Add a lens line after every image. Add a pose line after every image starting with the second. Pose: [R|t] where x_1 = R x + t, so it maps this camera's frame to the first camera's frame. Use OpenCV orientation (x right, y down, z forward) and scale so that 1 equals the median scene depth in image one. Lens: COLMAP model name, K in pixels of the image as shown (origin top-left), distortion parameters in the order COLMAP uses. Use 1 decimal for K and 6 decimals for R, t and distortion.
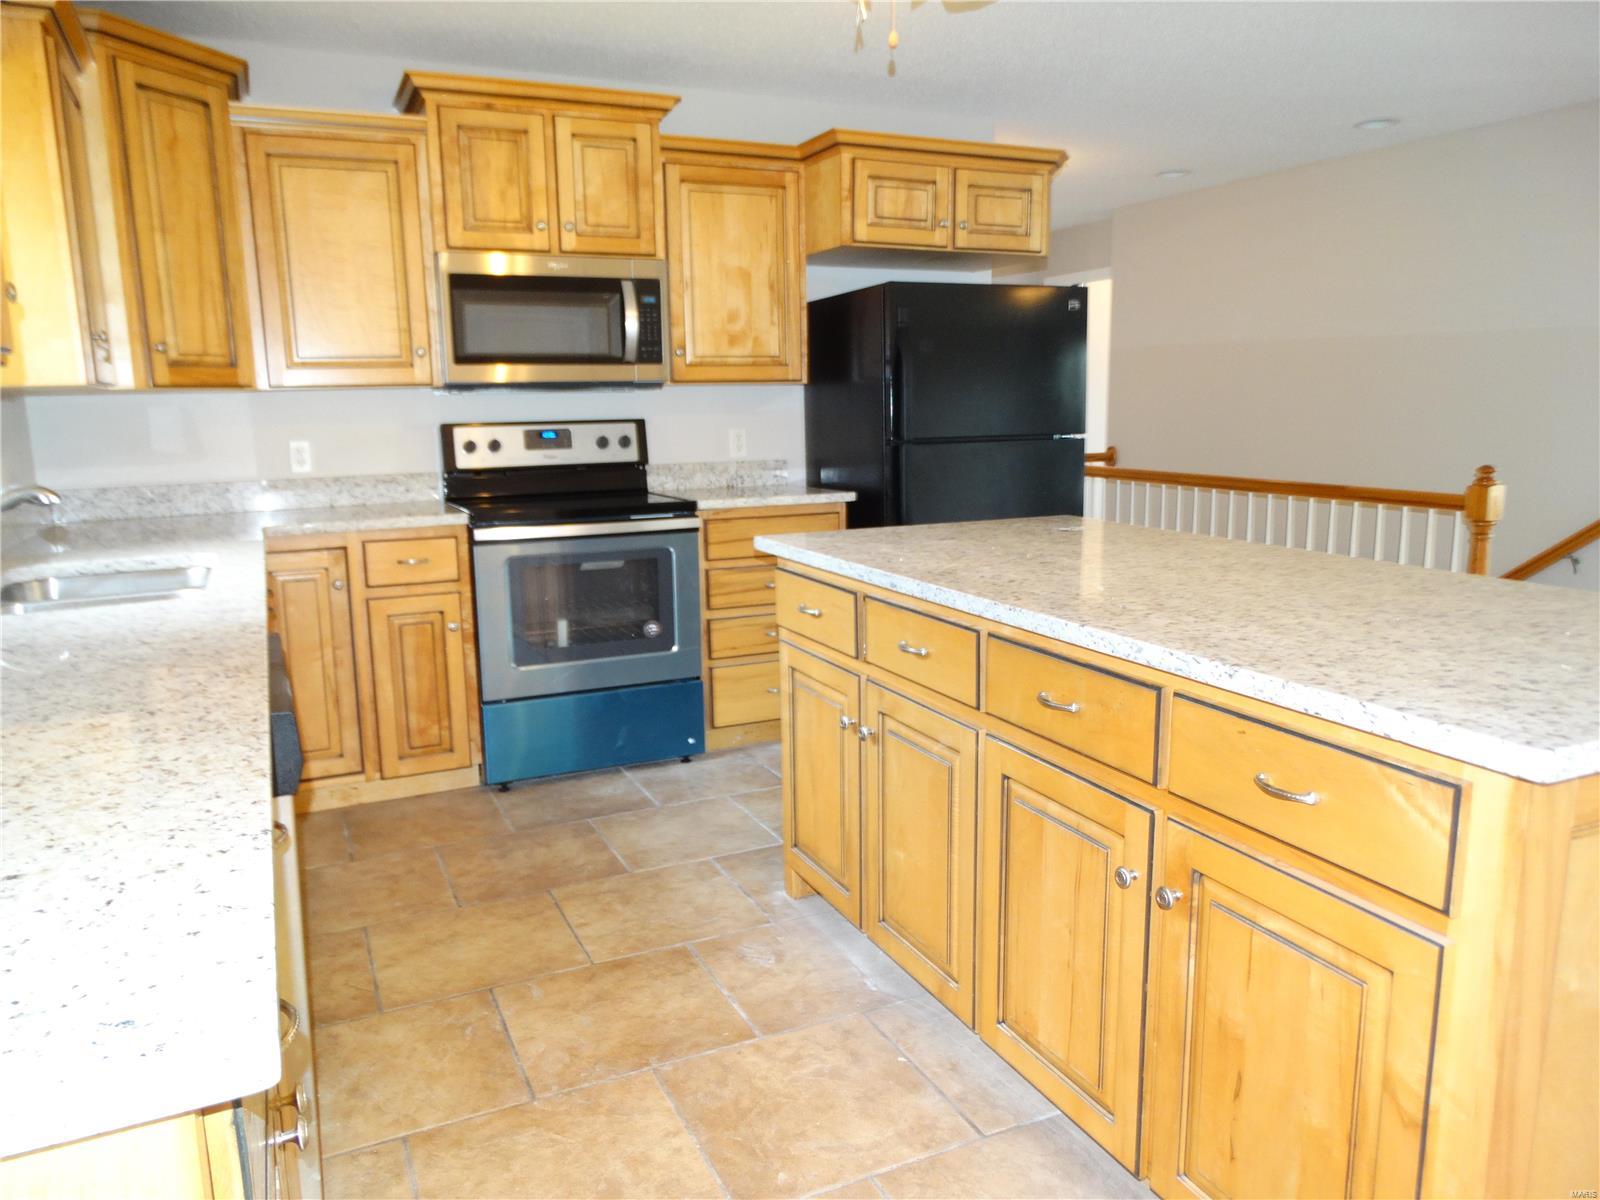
lens RADIAL K [[1140.7, 0, 808.4], [0, 1140.7, 603.2], [0, 0, 1]] dist [-0.000025, -0.000597]
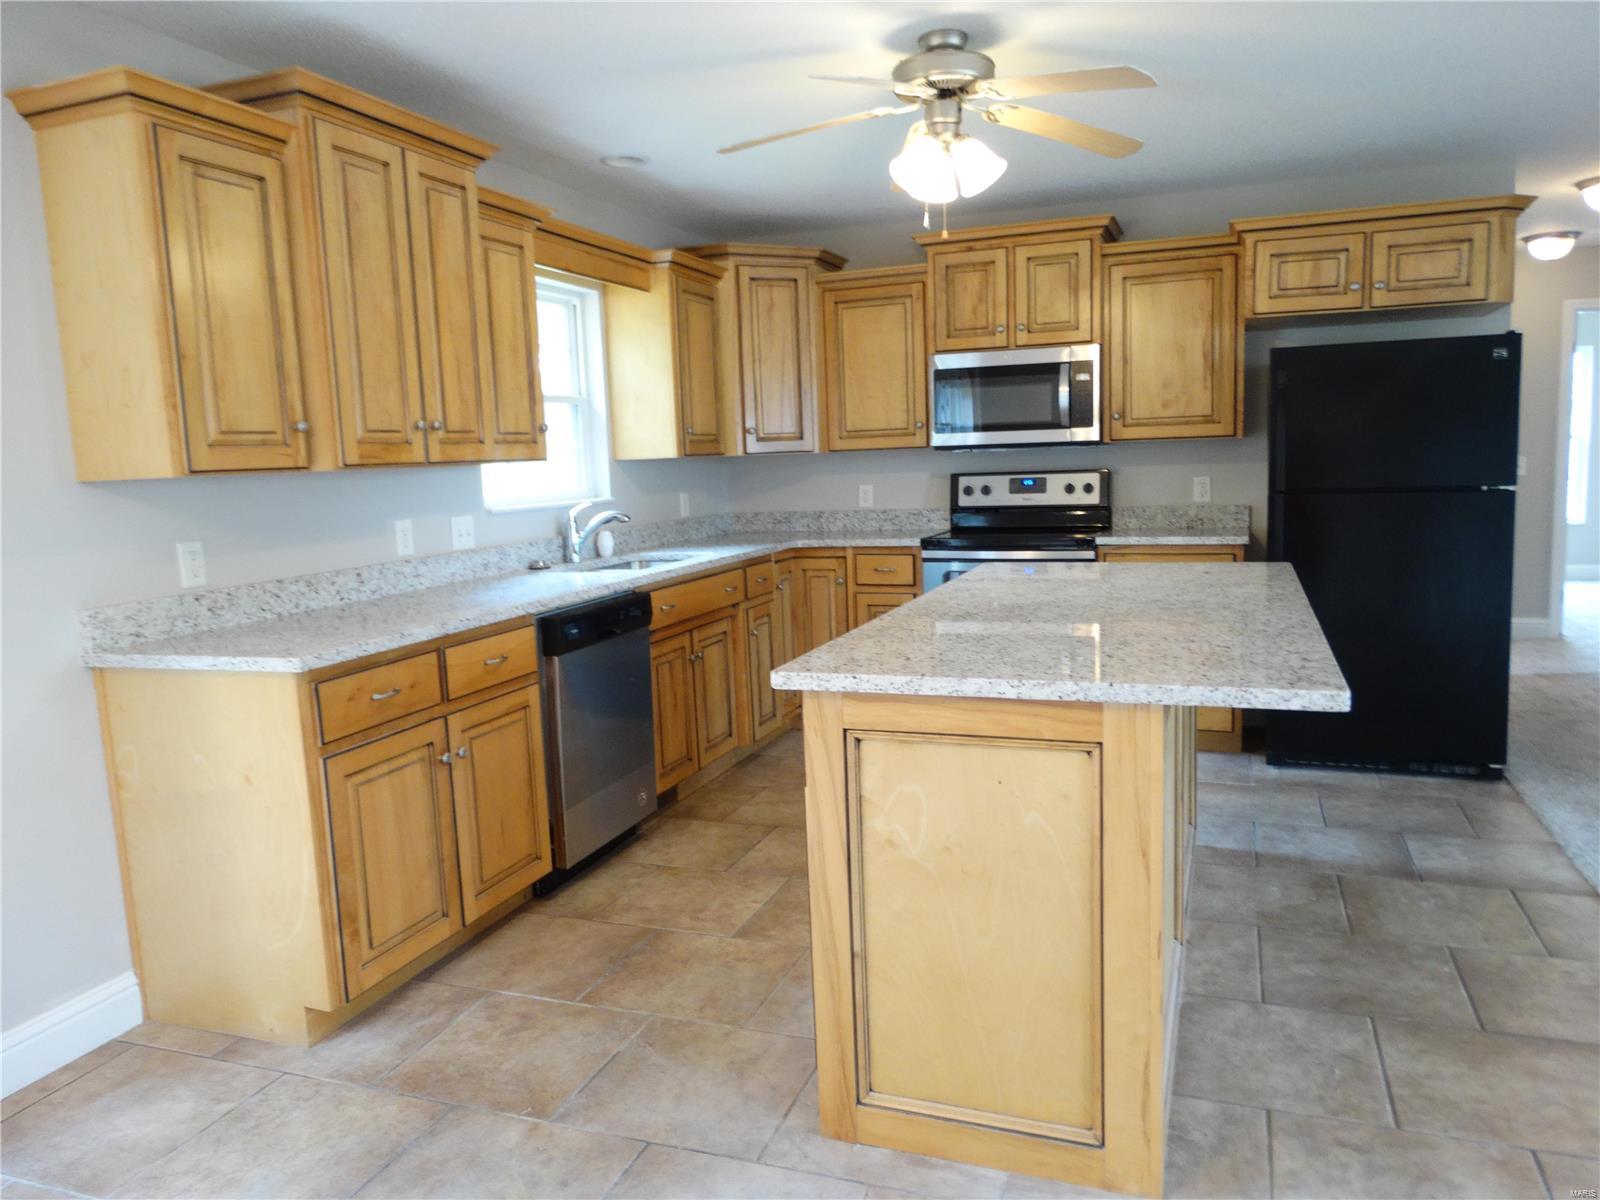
lens RADIAL K [[1136.9, 0, 800.0], [0, 1136.9, 592.9], [0, 0, 1]] dist [-0.005736, 0.001118]
pose [[0.699959, 0.077453, -0.709971, 0.579972], [-0.103235, 0.994634, 0.006729, -0.005098], [0.706683, 0.068584, 0.704199, -0.093028]]
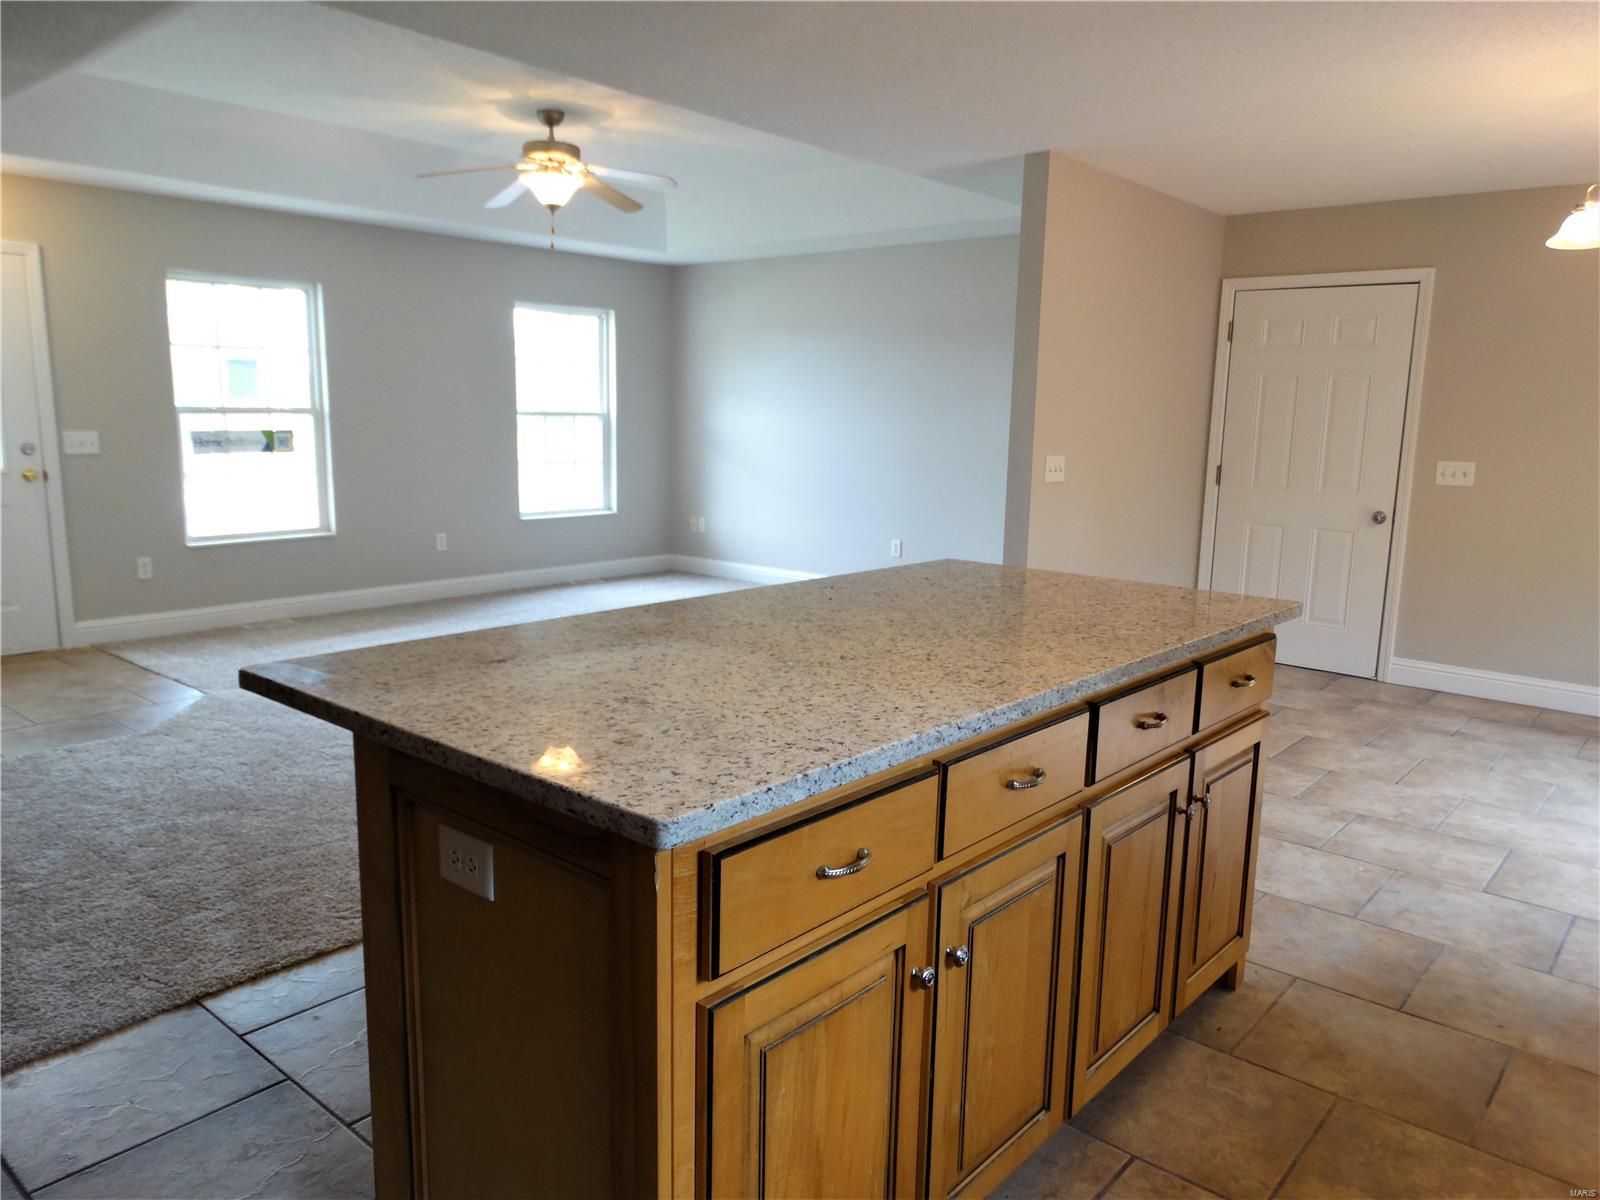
lens RADIAL K [[1160.3, 0, 800.0], [0, 1160.3, 600.0], [0, 0, 1]] dist [0.008612, -0.005061]
pose [[-0.409015, -0.160164, 0.898362, -0.319848], [0.150099, 0.959258, 0.239360, -0.177105], [-0.900098, 0.232746, -0.368311, 0.818837]]
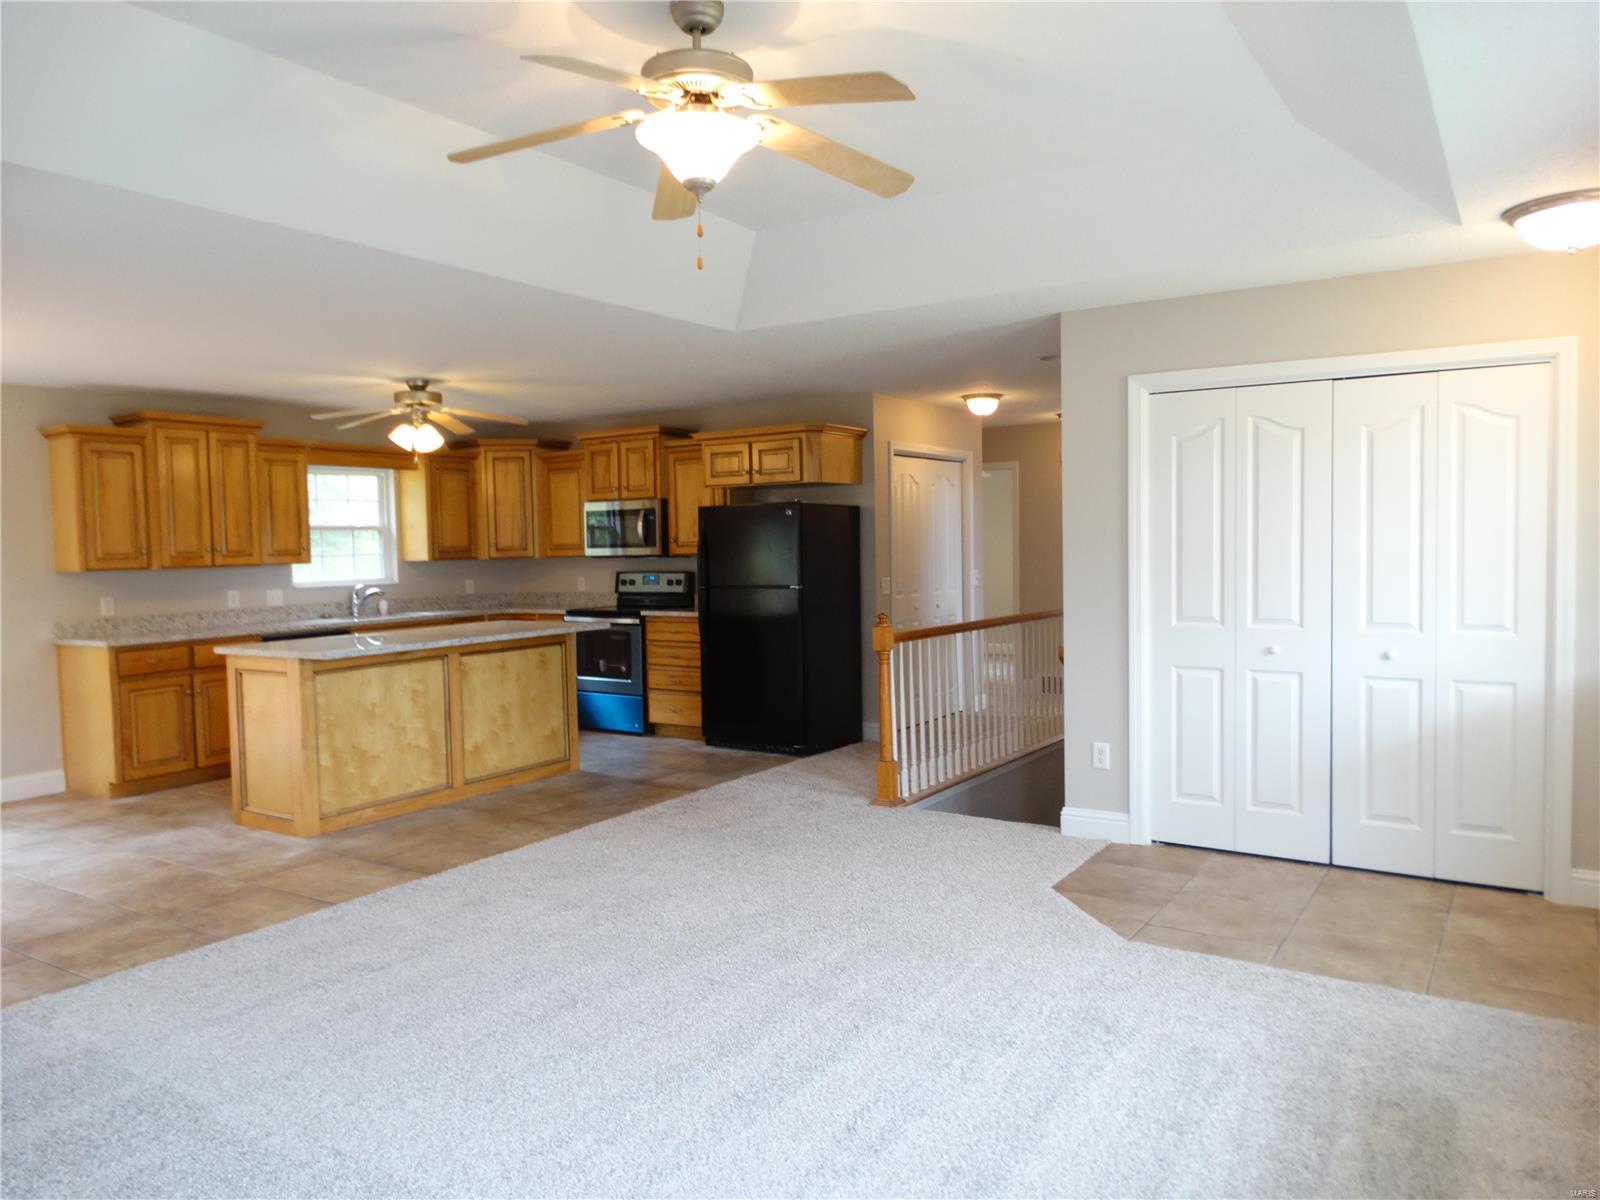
lens RADIAL K [[1133.4, 0, 793.9], [0, 1133.4, 582.5], [0, 0, 1]] dist [-0.008985, -0.001585]
pose [[0.523965, 0.034885, -0.851025, 1.920783], [-0.139970, 0.989104, -0.045632, -0.089643], [0.840160, 0.143027, 0.523139, 0.131782]]
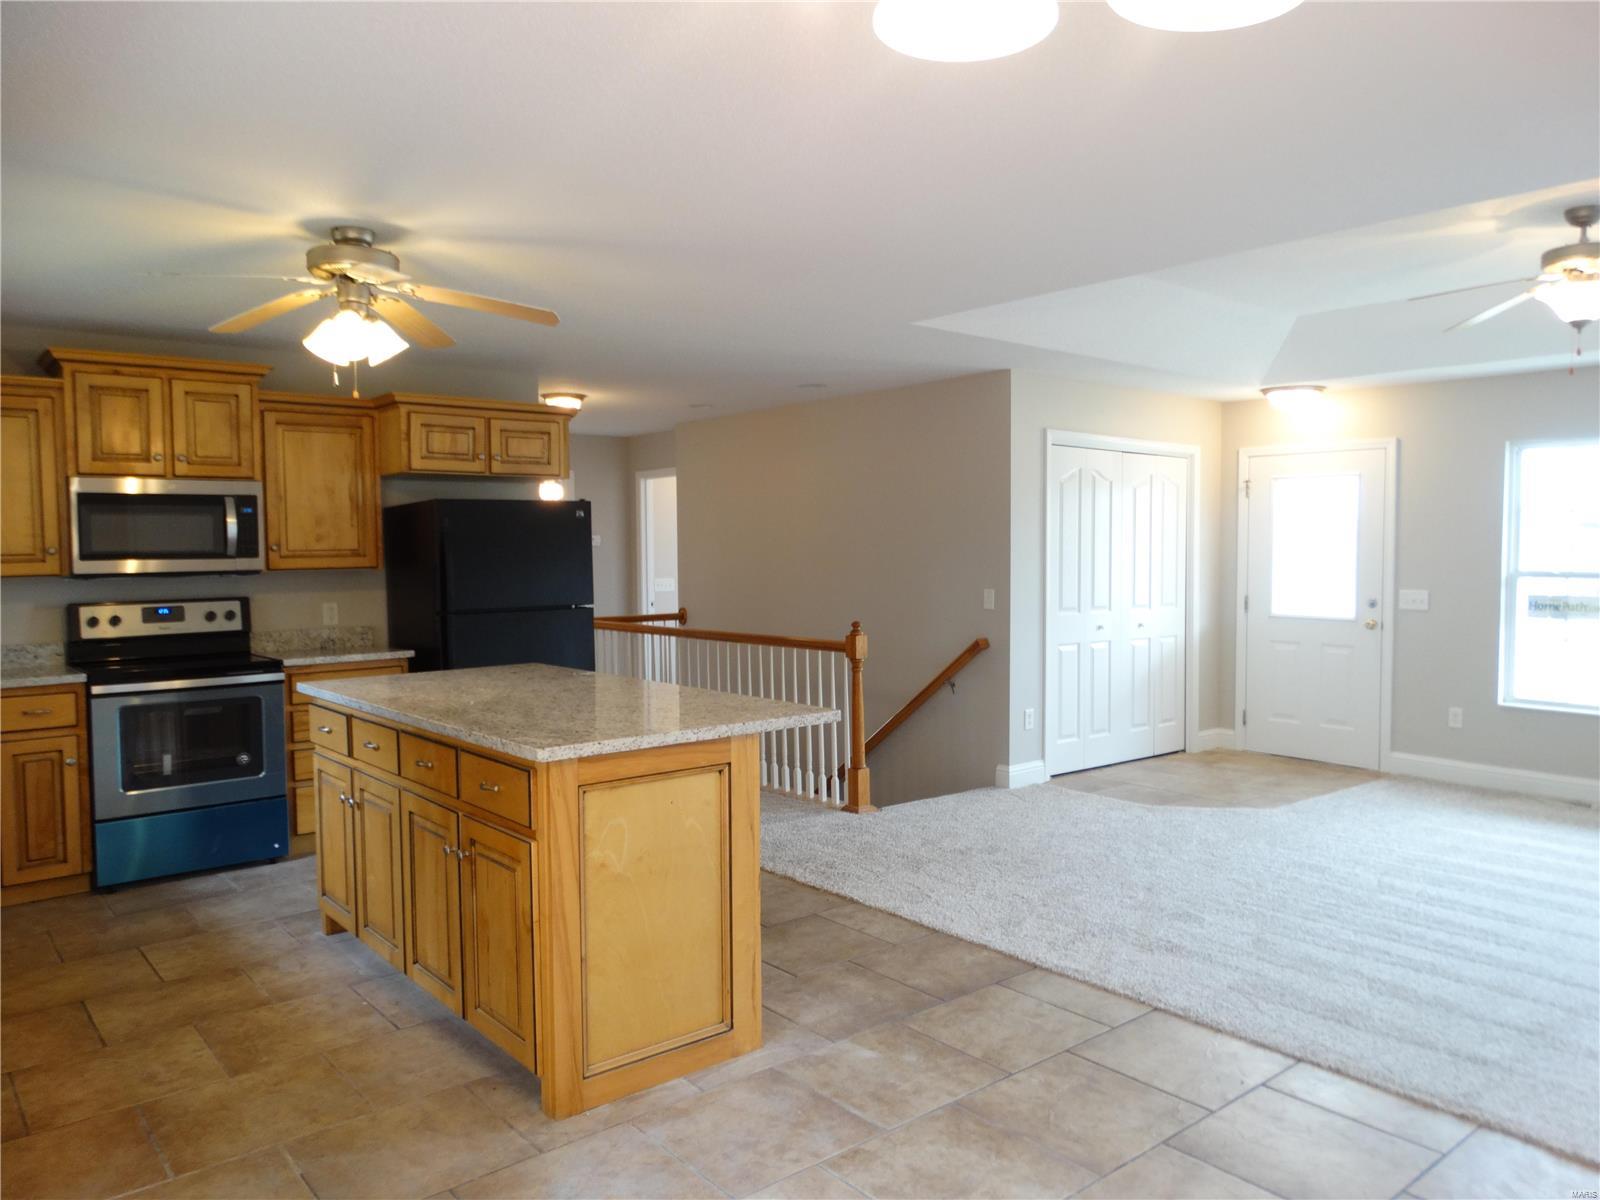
lens RADIAL K [[1150.8, 0, 805.9], [0, 1150.8, 593.9], [0, 0, 1]] dist [-0.002378, 0.001927]
pose [[0.969268, -0.010463, 0.245786, 0.171098], [0.045274, 0.989617, -0.136415, 0.046273], [-0.241807, 0.143351, 0.959677, -0.459600]]
